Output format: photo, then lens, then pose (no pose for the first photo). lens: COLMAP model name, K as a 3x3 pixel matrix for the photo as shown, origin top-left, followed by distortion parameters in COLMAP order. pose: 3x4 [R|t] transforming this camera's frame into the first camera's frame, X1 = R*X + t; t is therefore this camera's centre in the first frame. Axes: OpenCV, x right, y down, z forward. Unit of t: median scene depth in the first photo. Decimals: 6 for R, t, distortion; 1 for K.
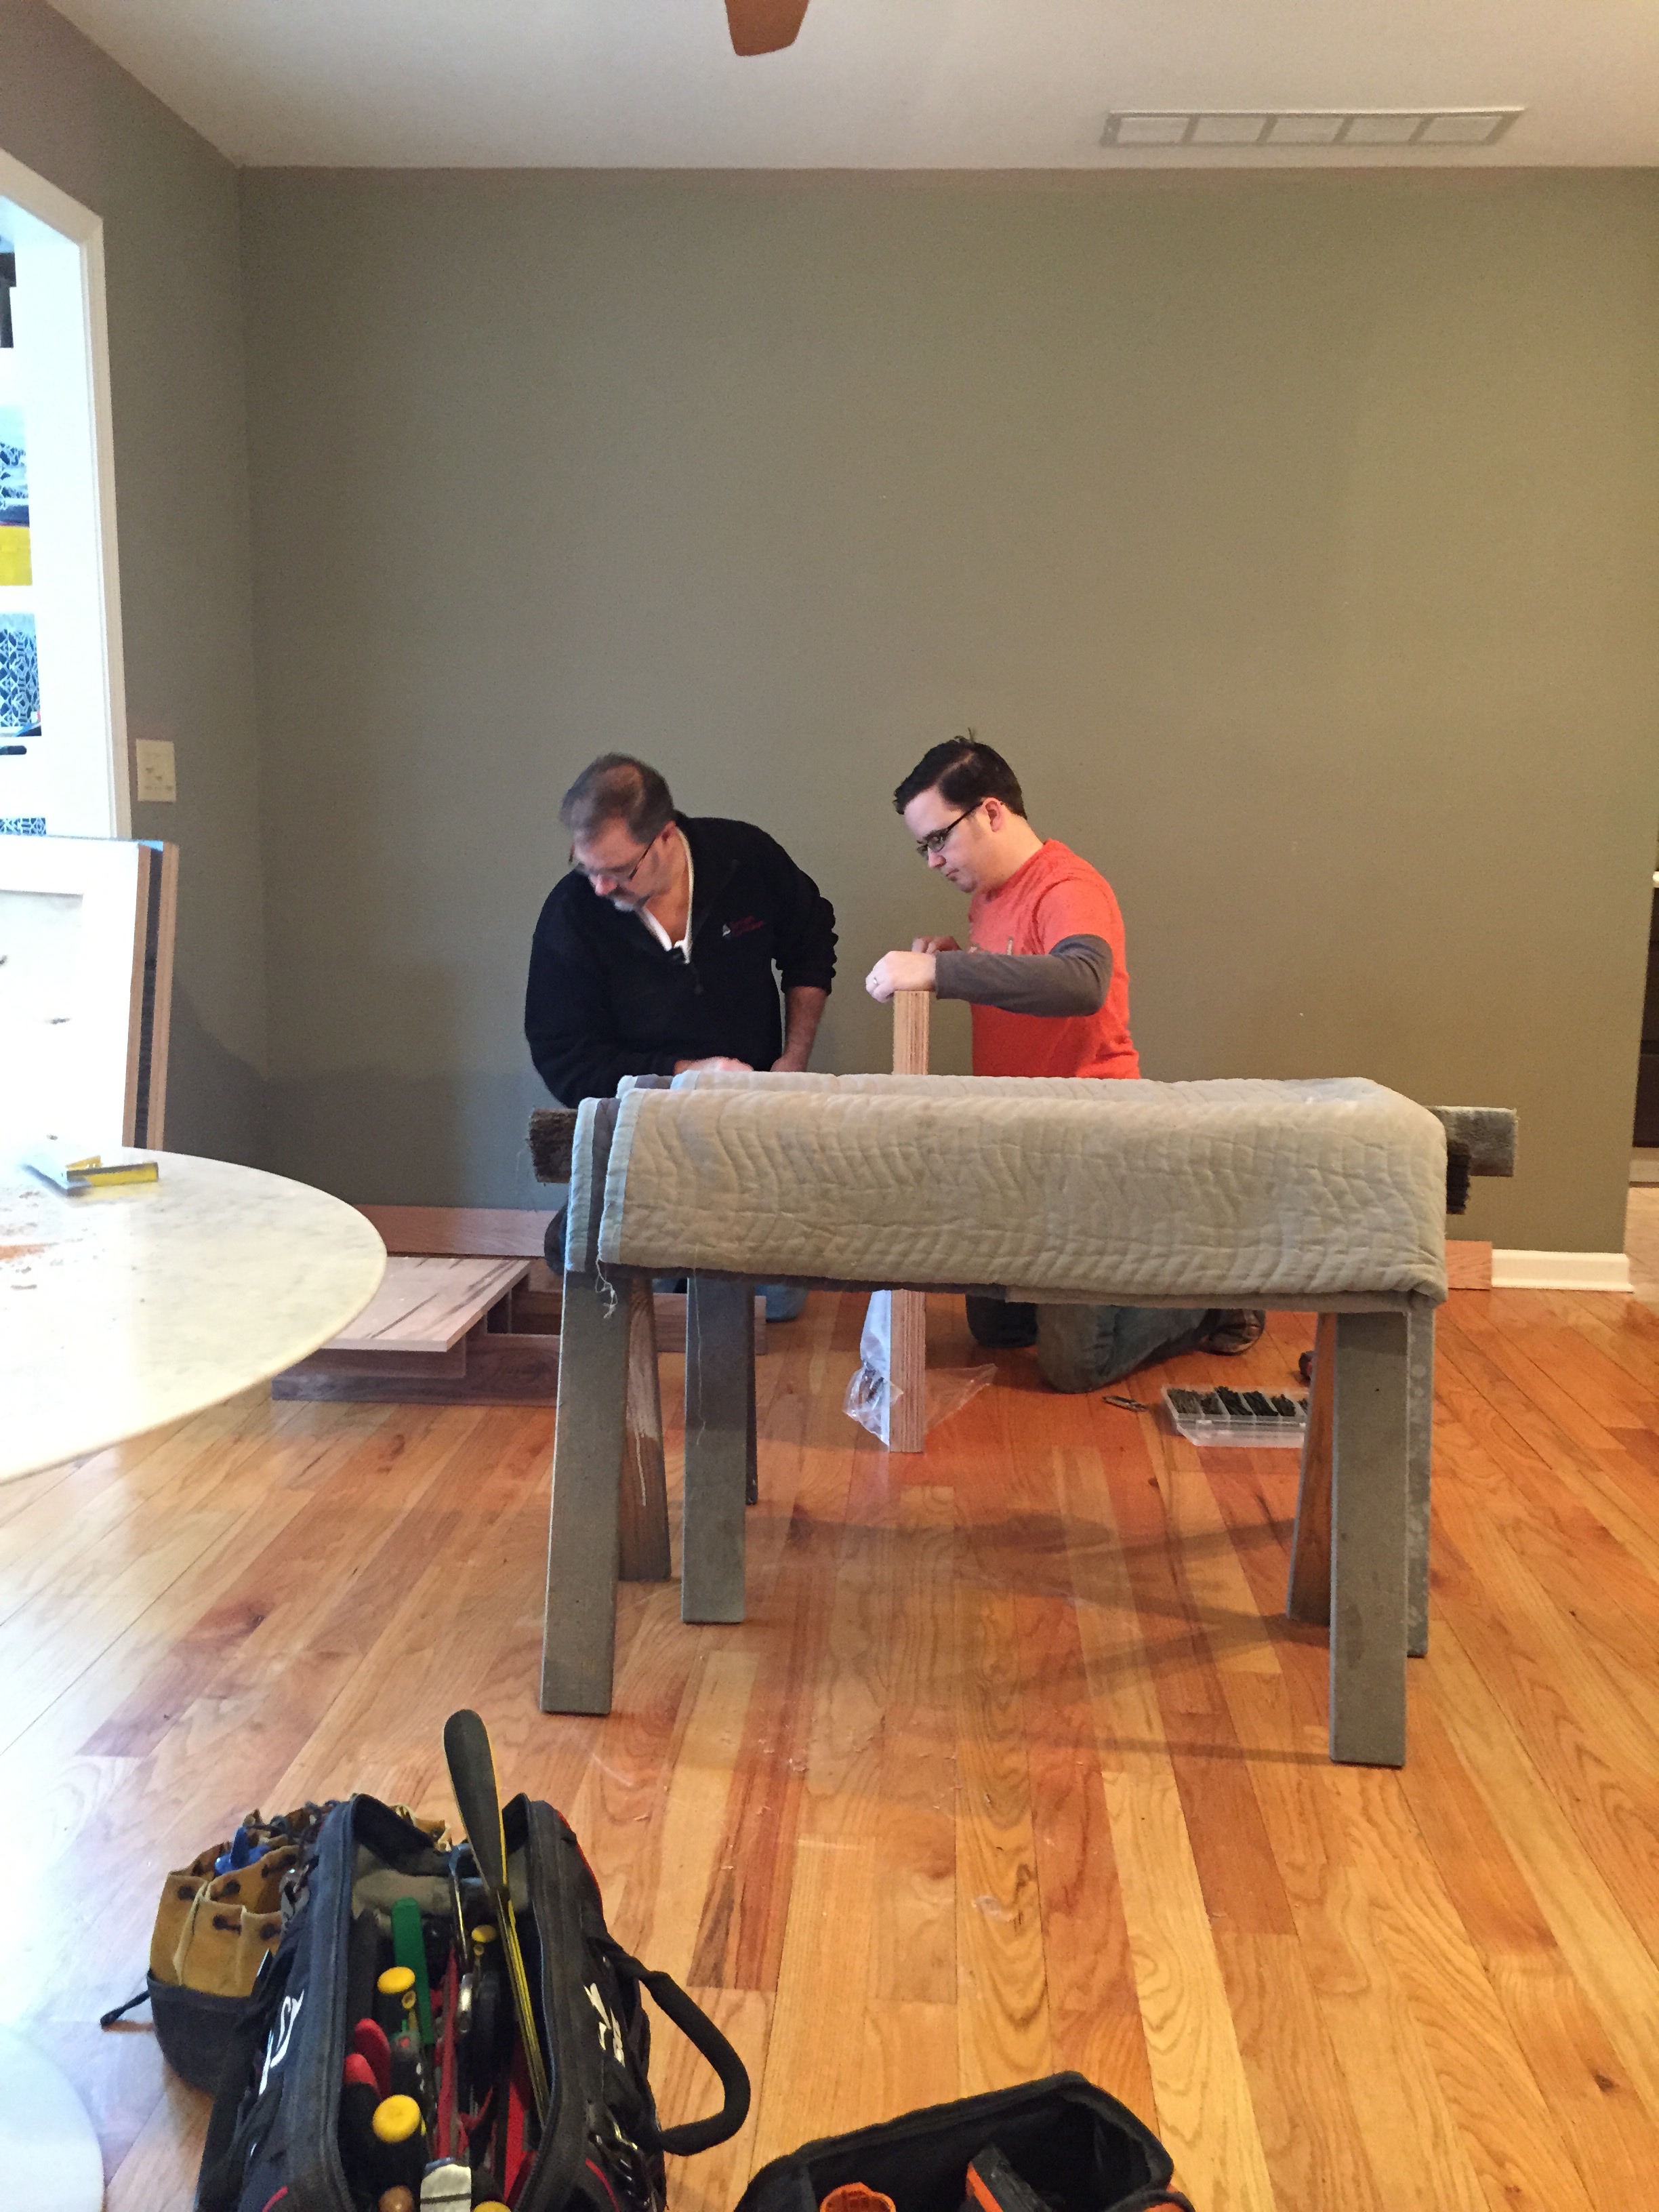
lens RADIAL K [[1887.6, 0, 829.1], [0, 1887.6, 1119.7], [0, 0, 1]] dist [0.089452, -0.103571]
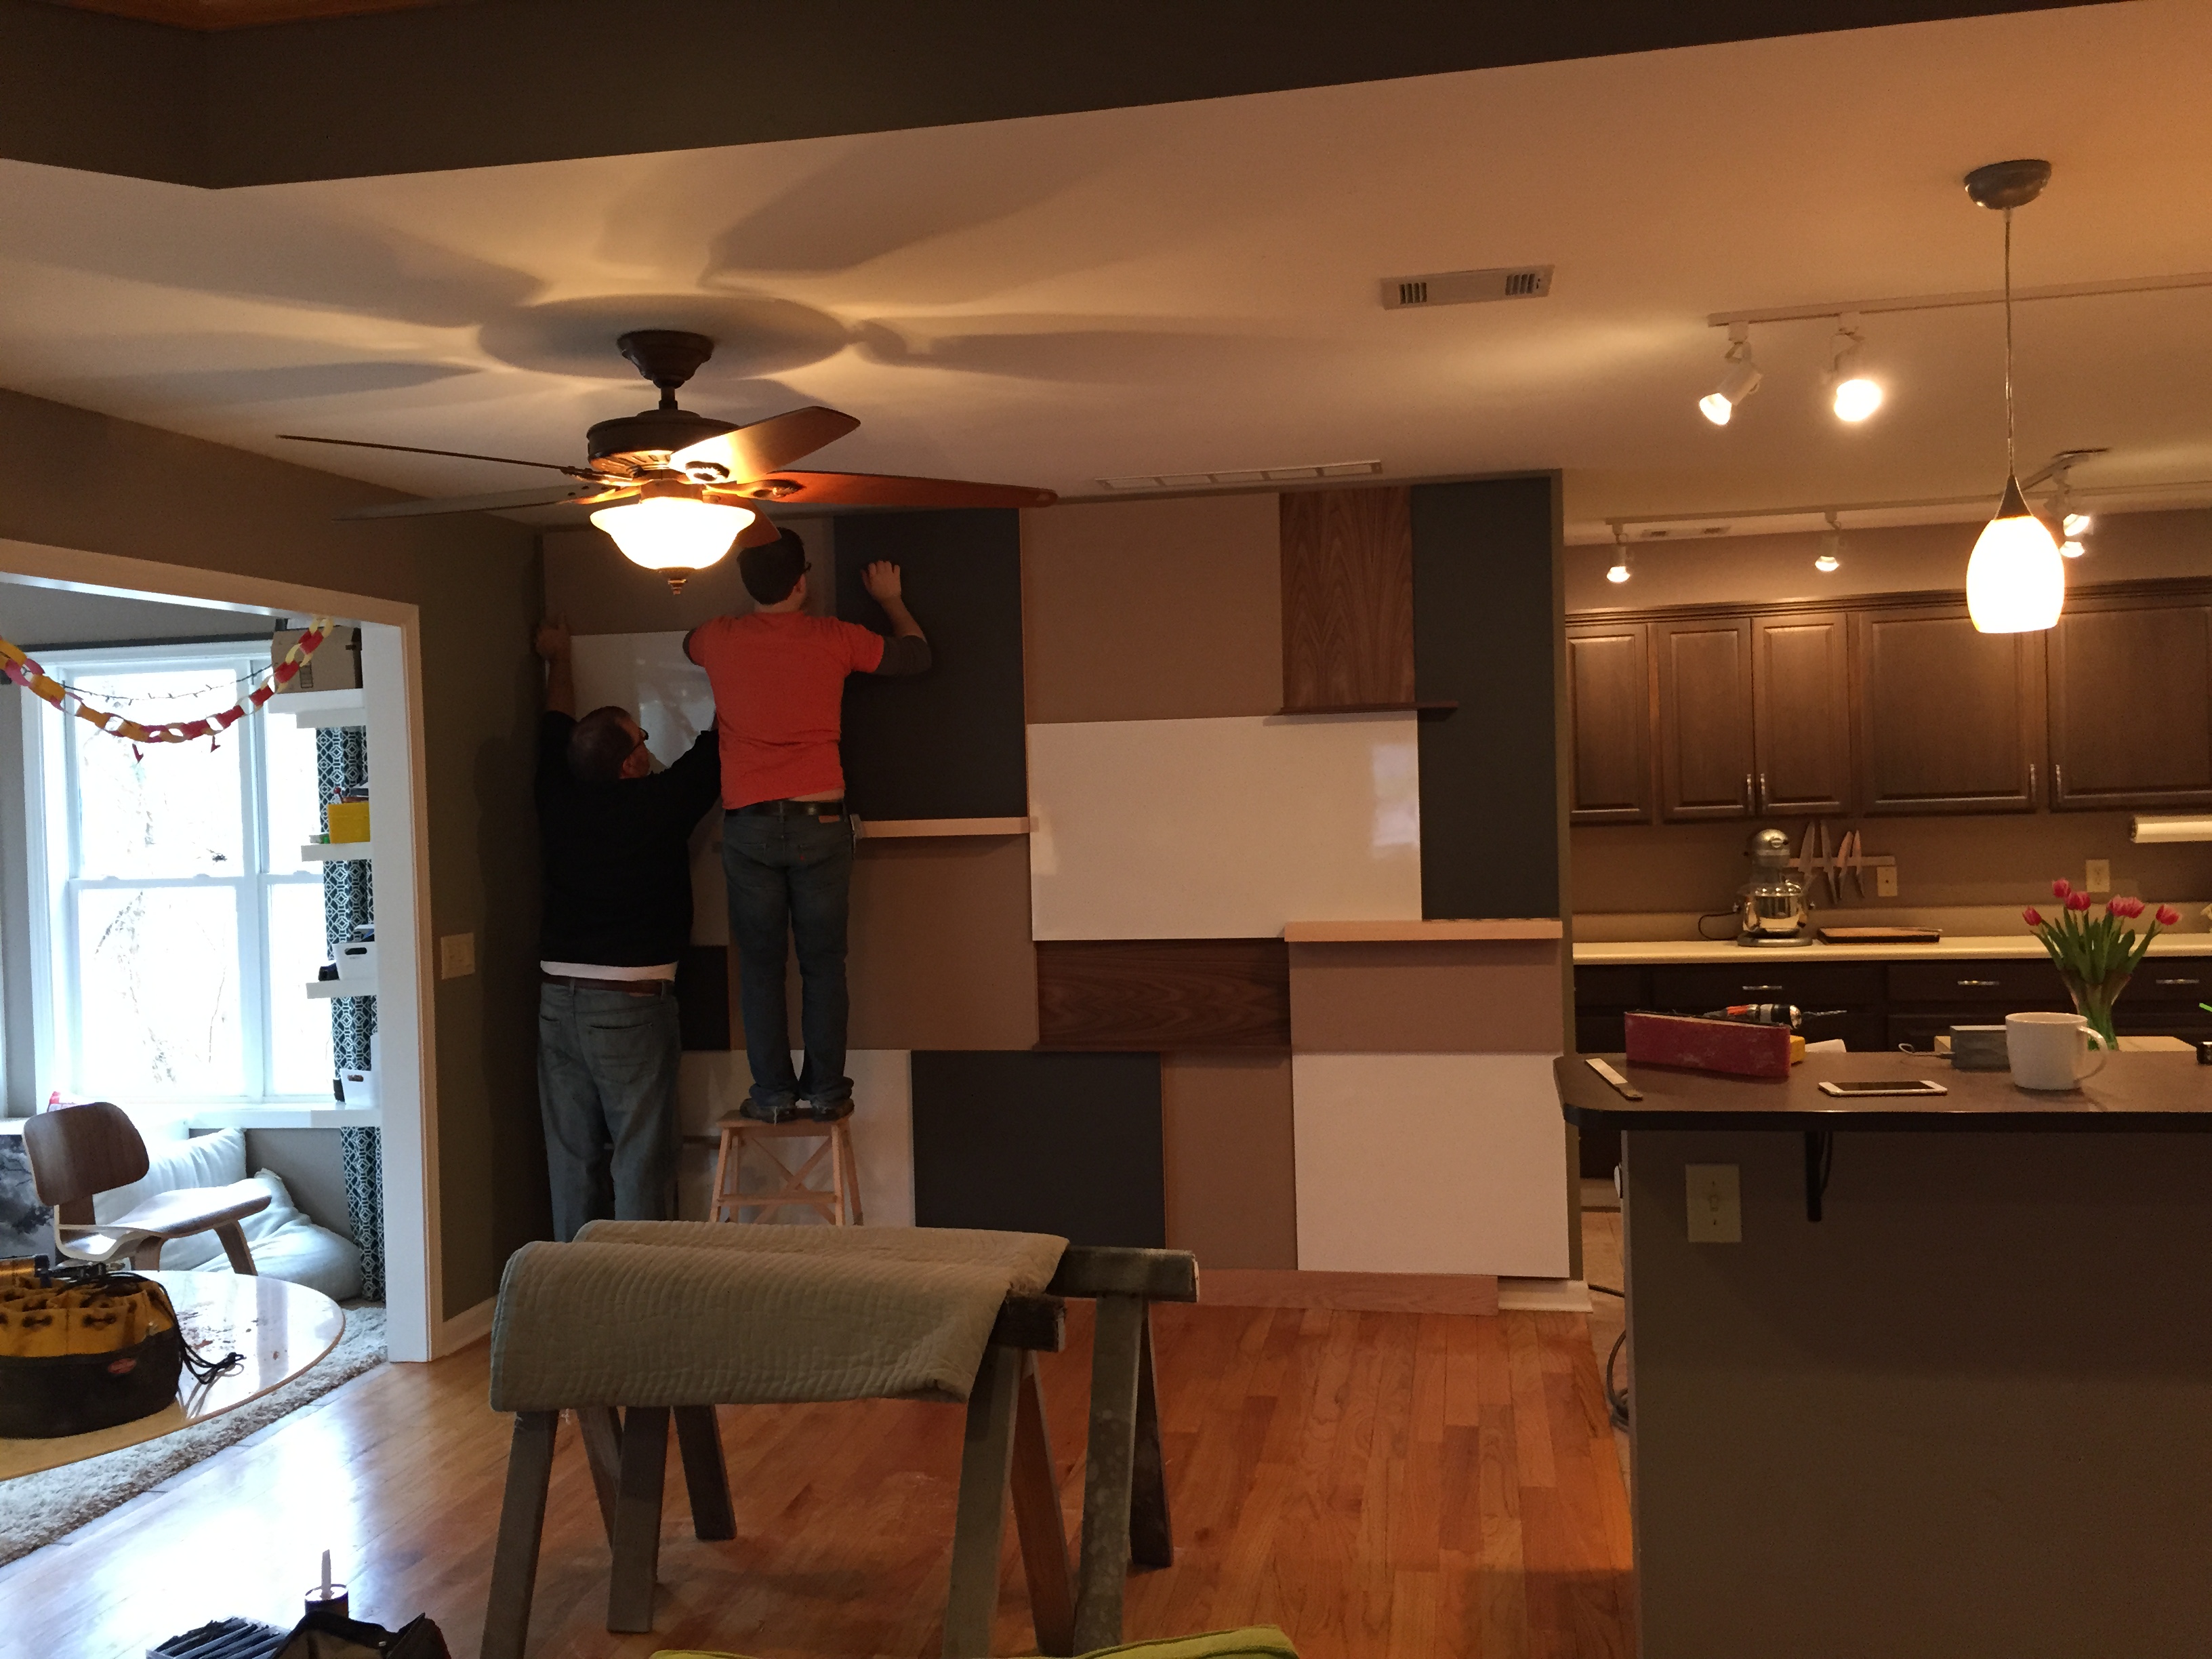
lens RADIAL K [[1887.6, 0, 1101.8], [0, 1887.6, 845.4], [0, 0, 1]] dist [0.089452, -0.103571]
pose [[0.990710, -0.042836, -0.129070, 0.395281], [0.025372, 0.990653, -0.134028, -0.076176], [0.133605, 0.129508, 0.982536, -0.441013]]
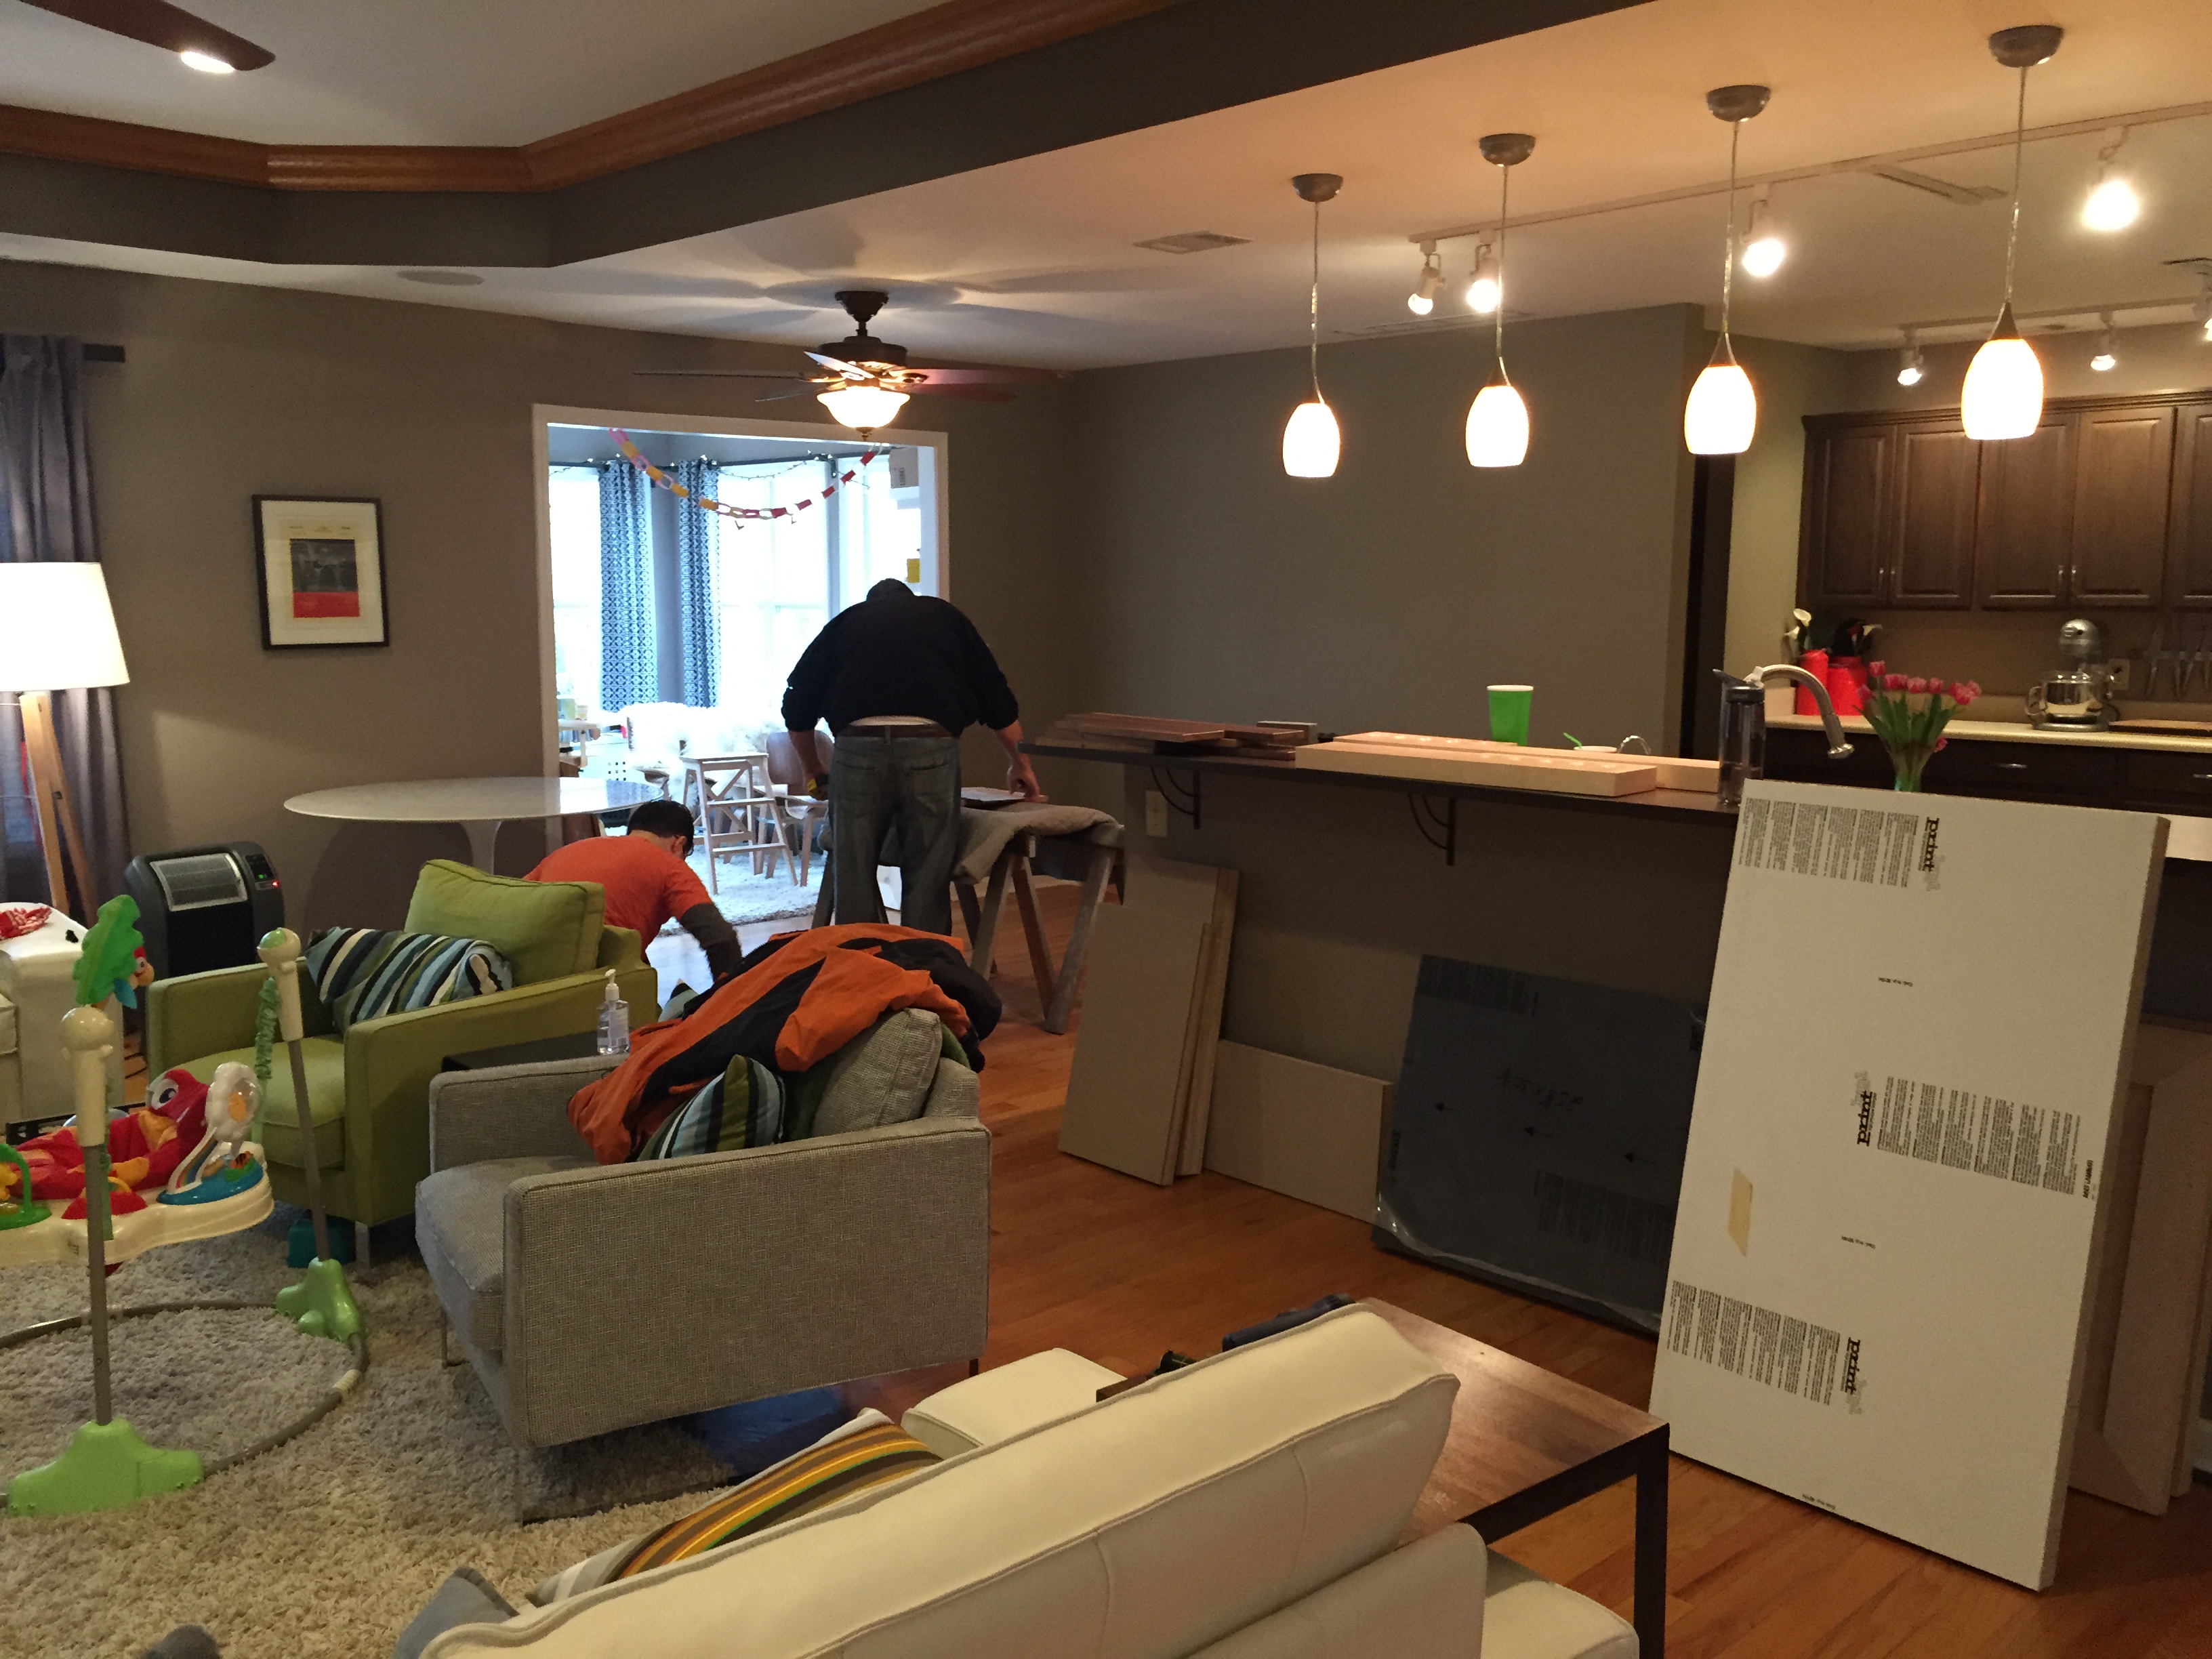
lens RADIAL K [[1887.6, 0, 1098.3], [0, 1887.6, 828.7], [0, 0, 1]] dist [0.089452, -0.103571]
pose [[0.725413, 0.079257, -0.683735, 1.640556], [-0.102180, 0.994742, 0.006900, -0.012551], [0.680687, 0.064859, 0.729698, -0.660004]]
